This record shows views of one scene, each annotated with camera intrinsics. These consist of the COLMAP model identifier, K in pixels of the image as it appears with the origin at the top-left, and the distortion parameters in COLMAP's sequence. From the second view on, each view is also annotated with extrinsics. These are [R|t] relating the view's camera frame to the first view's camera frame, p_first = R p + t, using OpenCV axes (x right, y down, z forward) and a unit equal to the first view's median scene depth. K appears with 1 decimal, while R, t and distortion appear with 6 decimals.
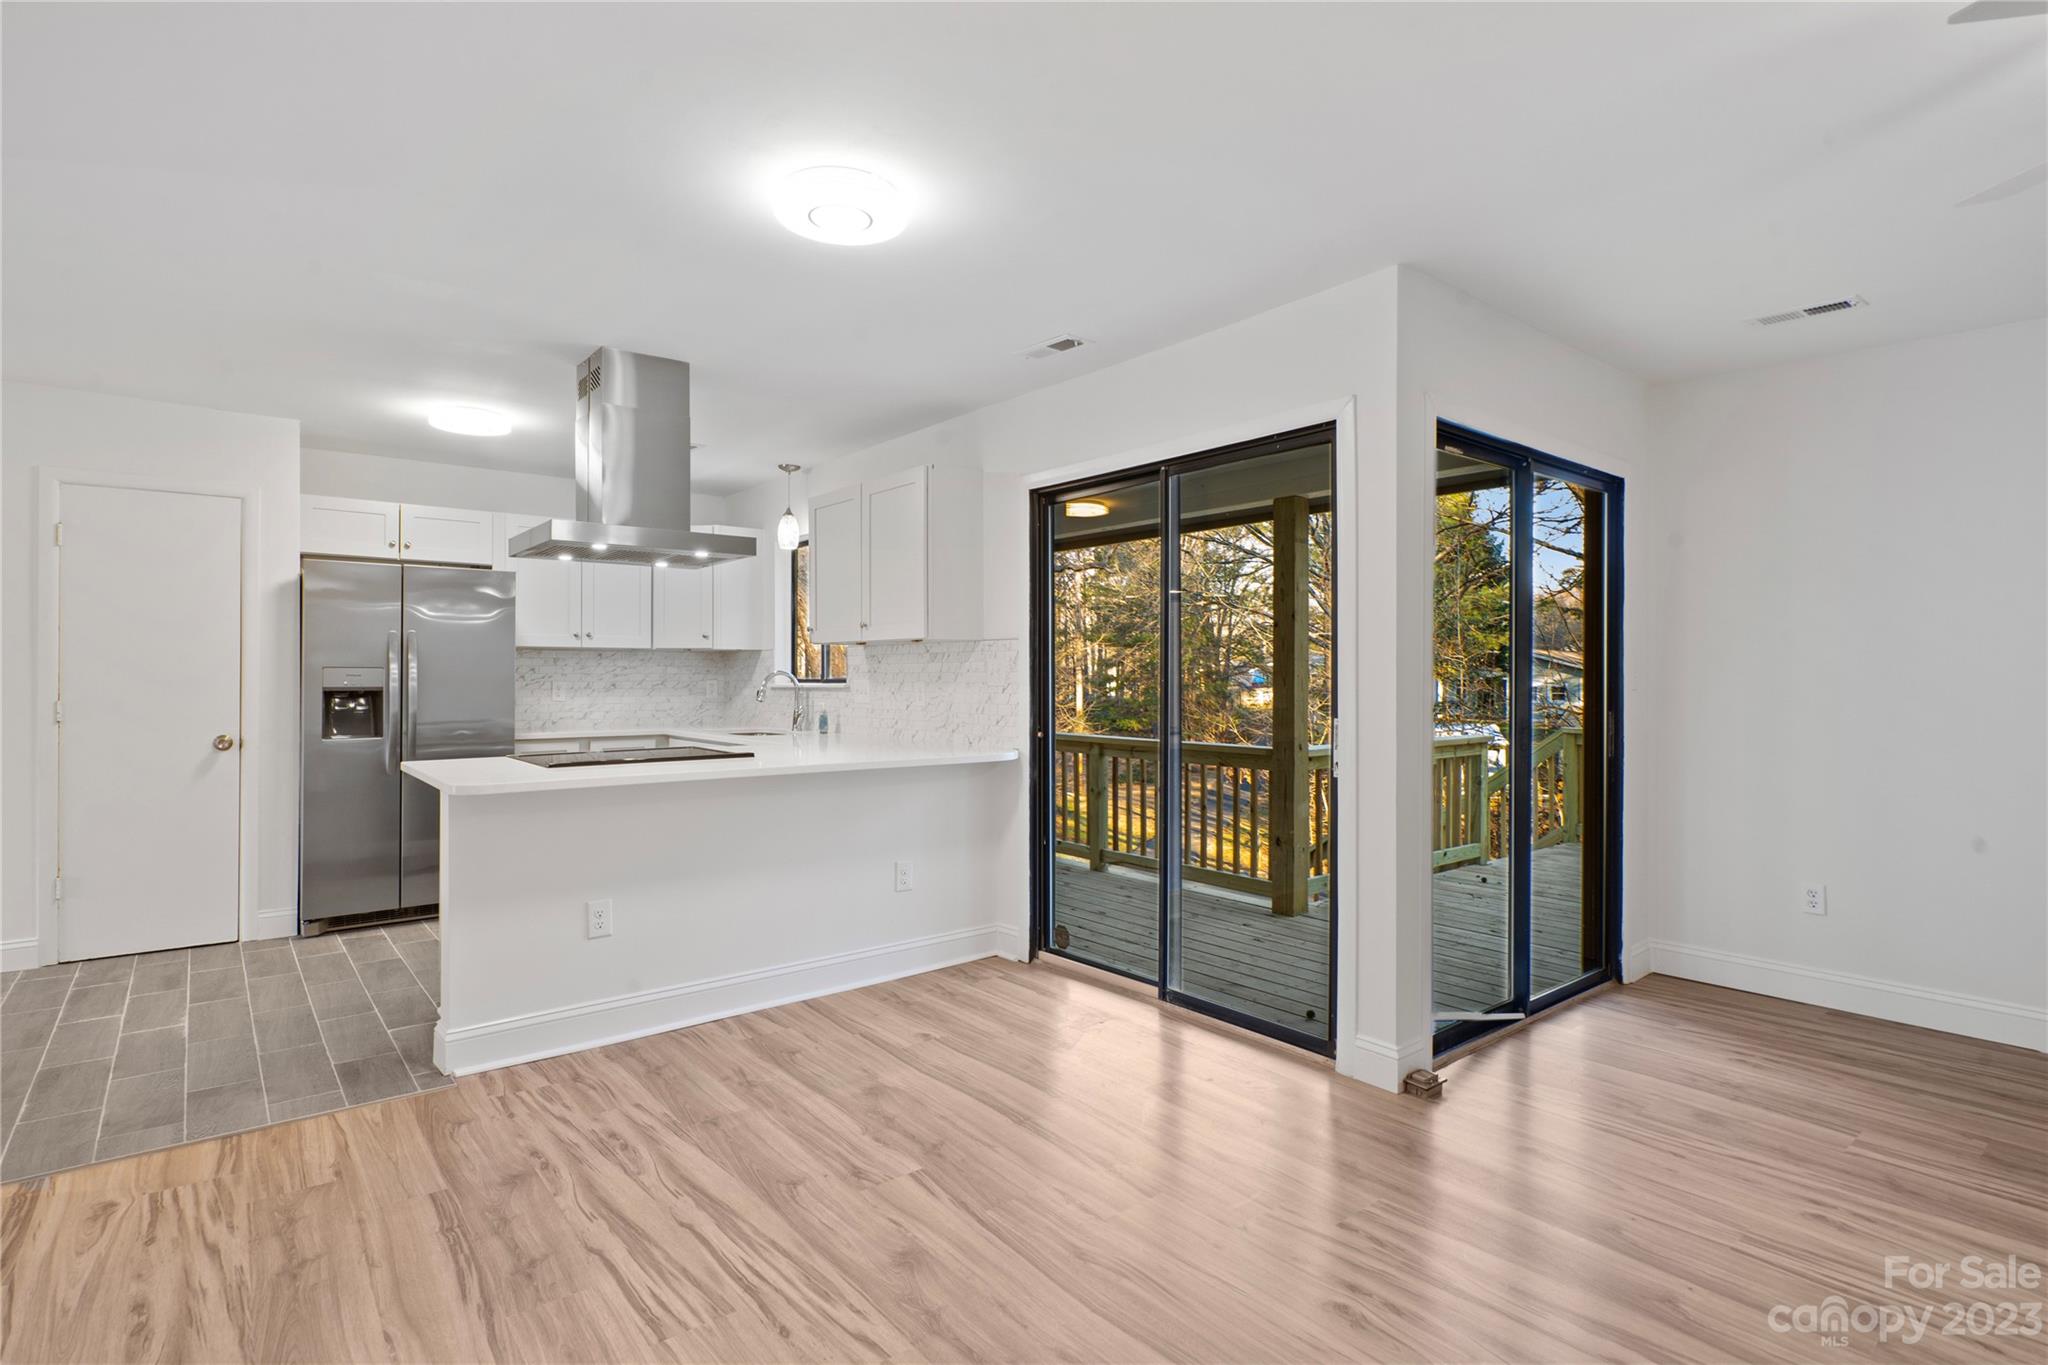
lens RADIAL K [[1003.0, 0, 996.0], [0, 1003.0, 673.6], [0, 0, 1]] dist [0.000358, -0.000149]
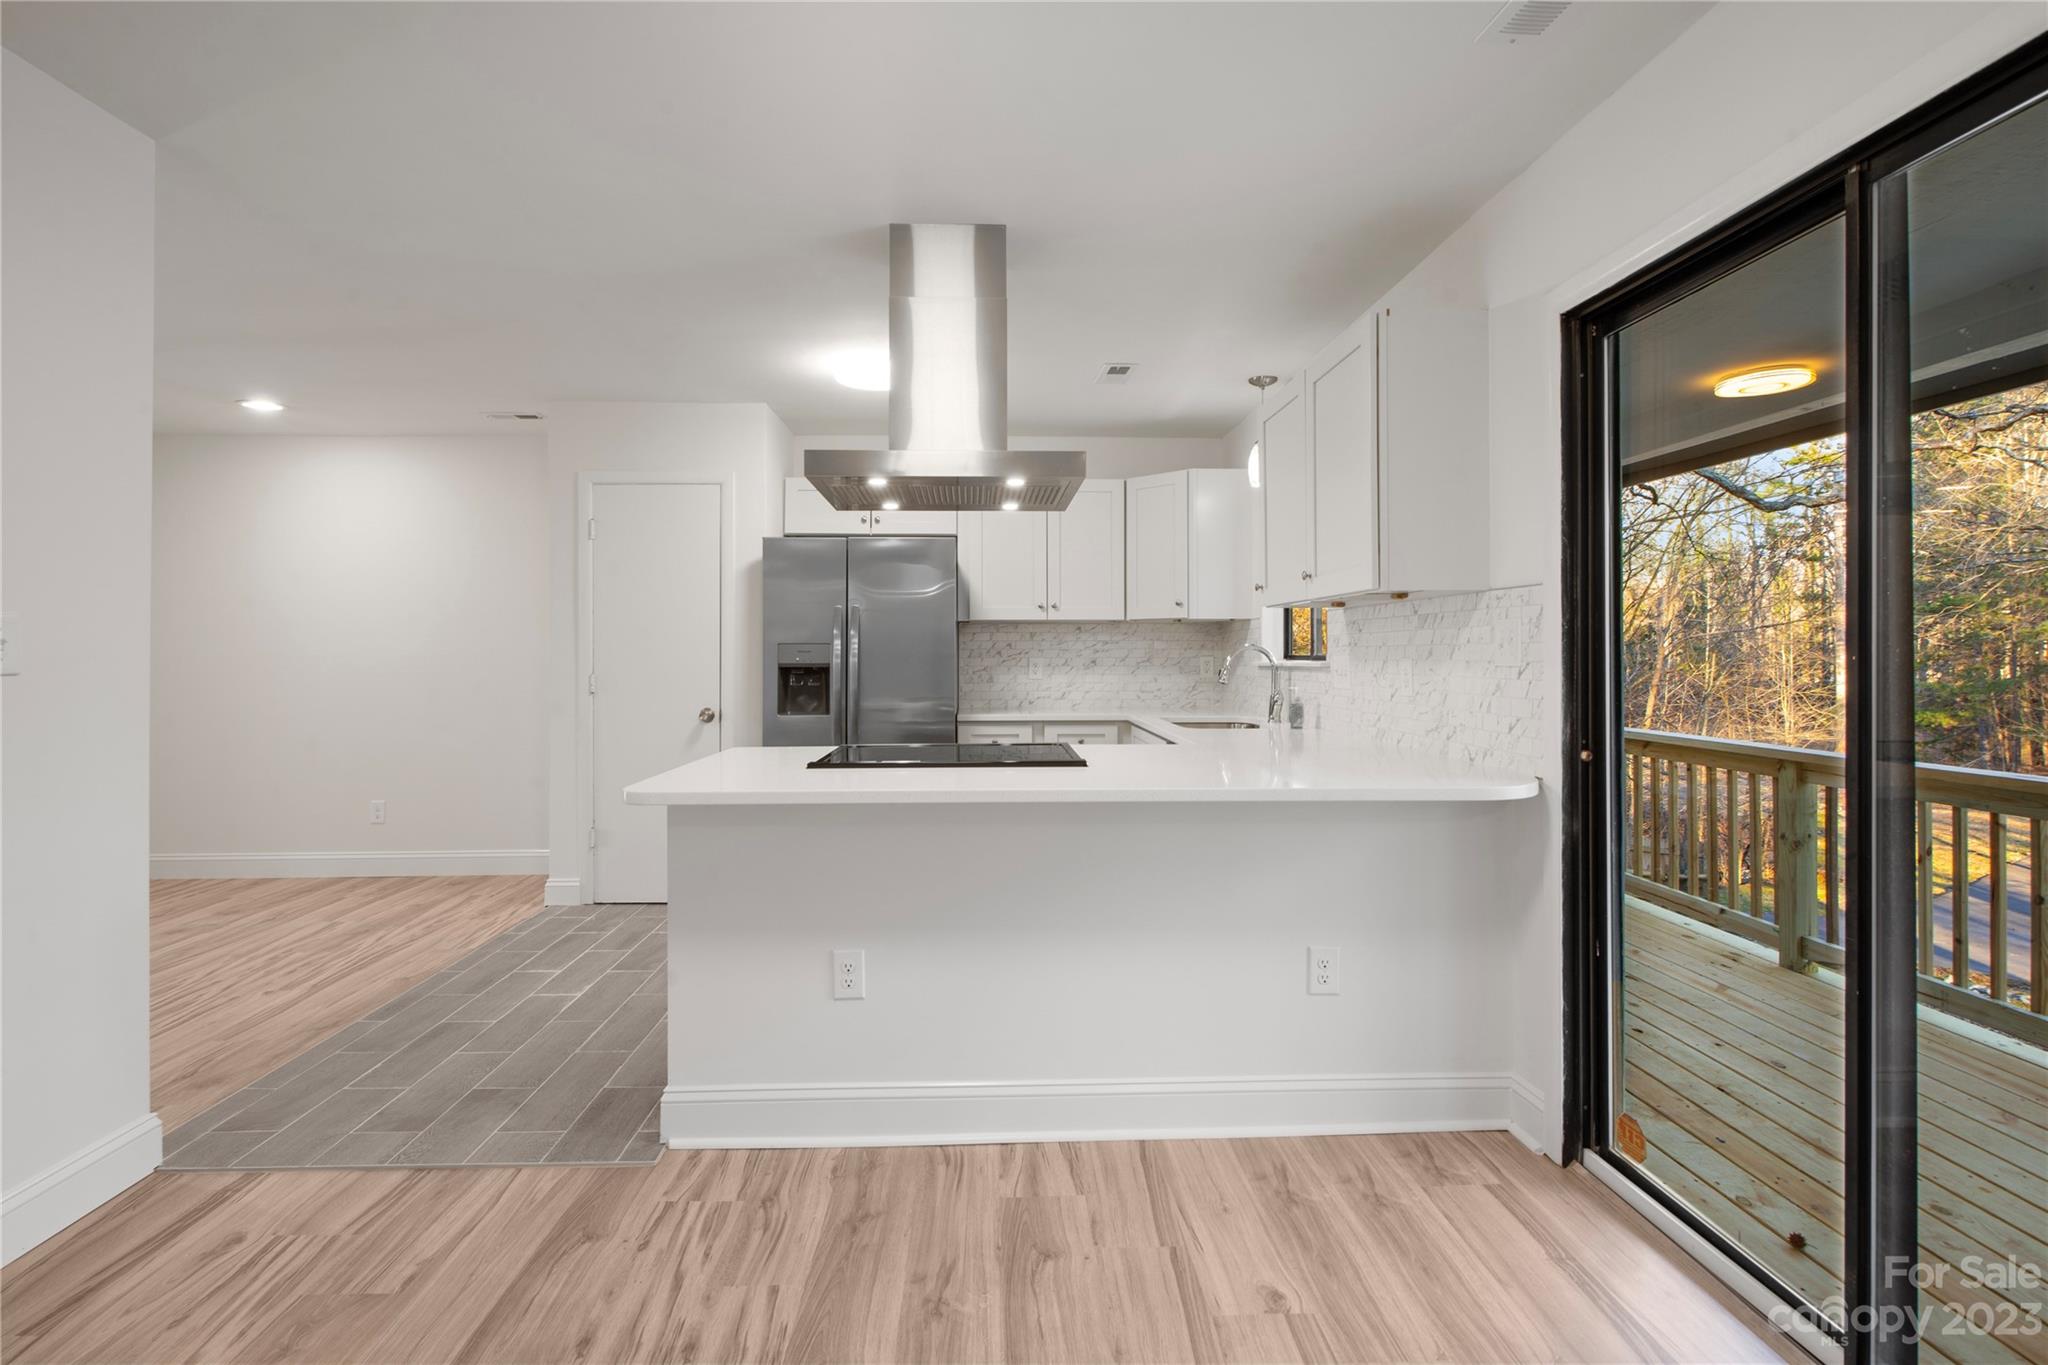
lens RADIAL K [[965.3, 0, 1012.7], [0, 965.3, 651.6], [0, 0, 1]] dist [-0.000440, 0.000166]
pose [[0.805643, -0.002509, -0.592397, 0.120903], [0.003437, 0.999994, 0.000439, 0.002744], [0.592392, -0.002390, 0.805646, 0.450929]]
